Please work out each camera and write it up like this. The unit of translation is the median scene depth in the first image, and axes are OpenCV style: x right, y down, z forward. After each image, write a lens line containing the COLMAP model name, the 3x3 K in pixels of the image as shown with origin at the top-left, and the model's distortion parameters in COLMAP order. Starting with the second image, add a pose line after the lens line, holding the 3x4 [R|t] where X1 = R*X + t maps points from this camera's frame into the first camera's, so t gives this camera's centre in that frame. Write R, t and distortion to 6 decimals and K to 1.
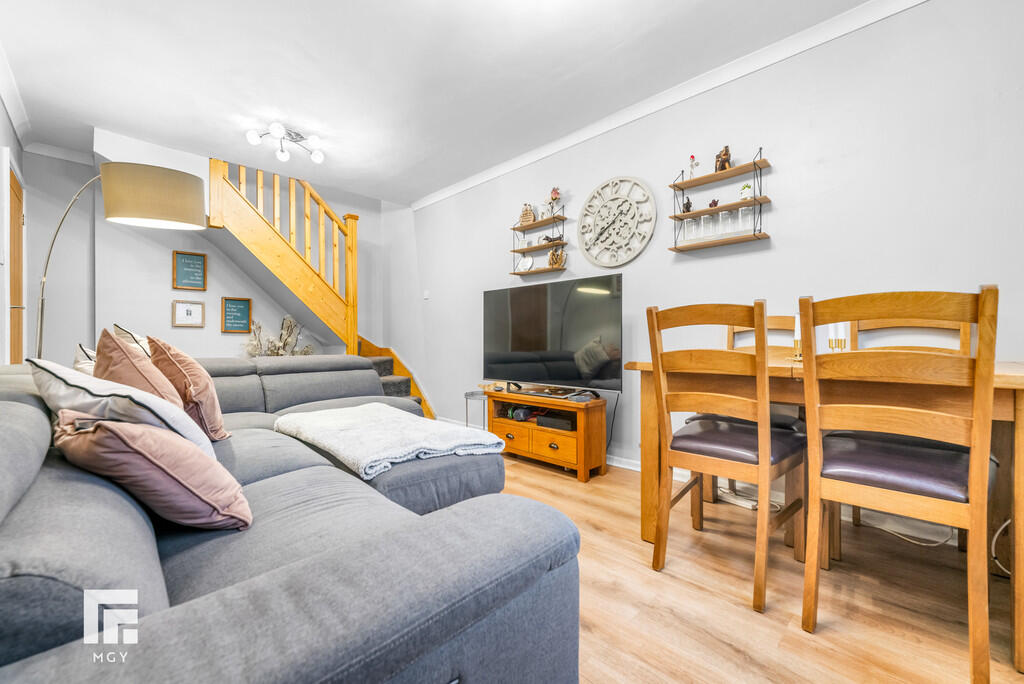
lens RADIAL K [[418.1, 0, 511.2], [0, 418.1, 339.2], [0, 0, 1]] dist [0.001013, -0.001268]
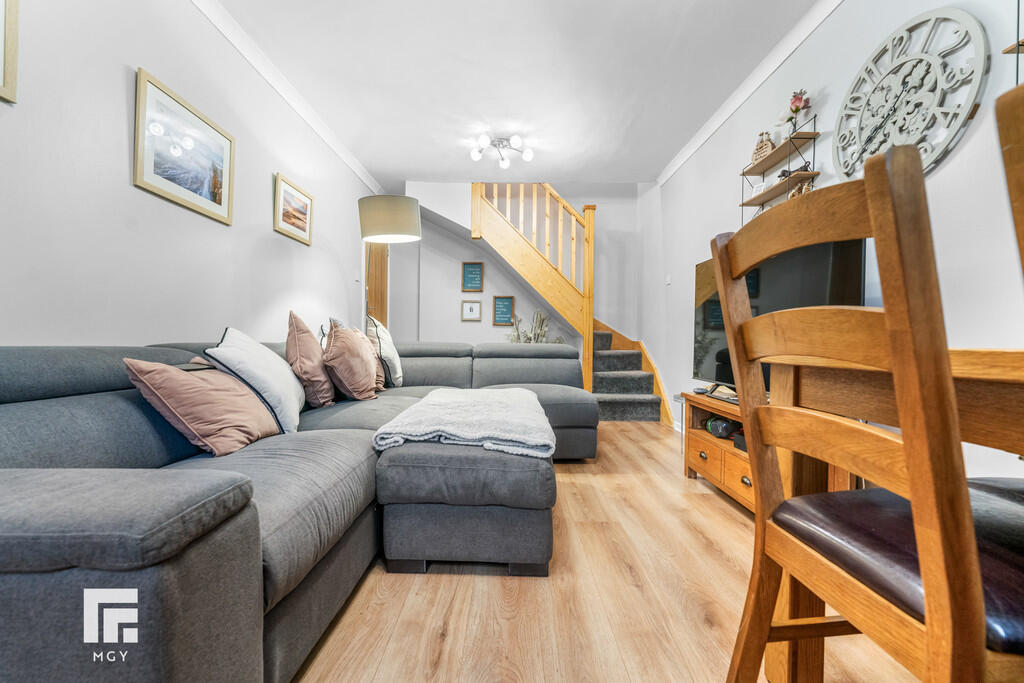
lens RADIAL K [[418.1, 0, 507.5], [0, 418.1, 342.3], [0, 0, 1]] dist [0.001013, -0.001268]
pose [[0.703480, 0.014404, -0.710569, 0.255773], [-0.009877, 0.999896, 0.010491, 0.025897], [0.710646, -0.000362, 0.703549, 0.217691]]
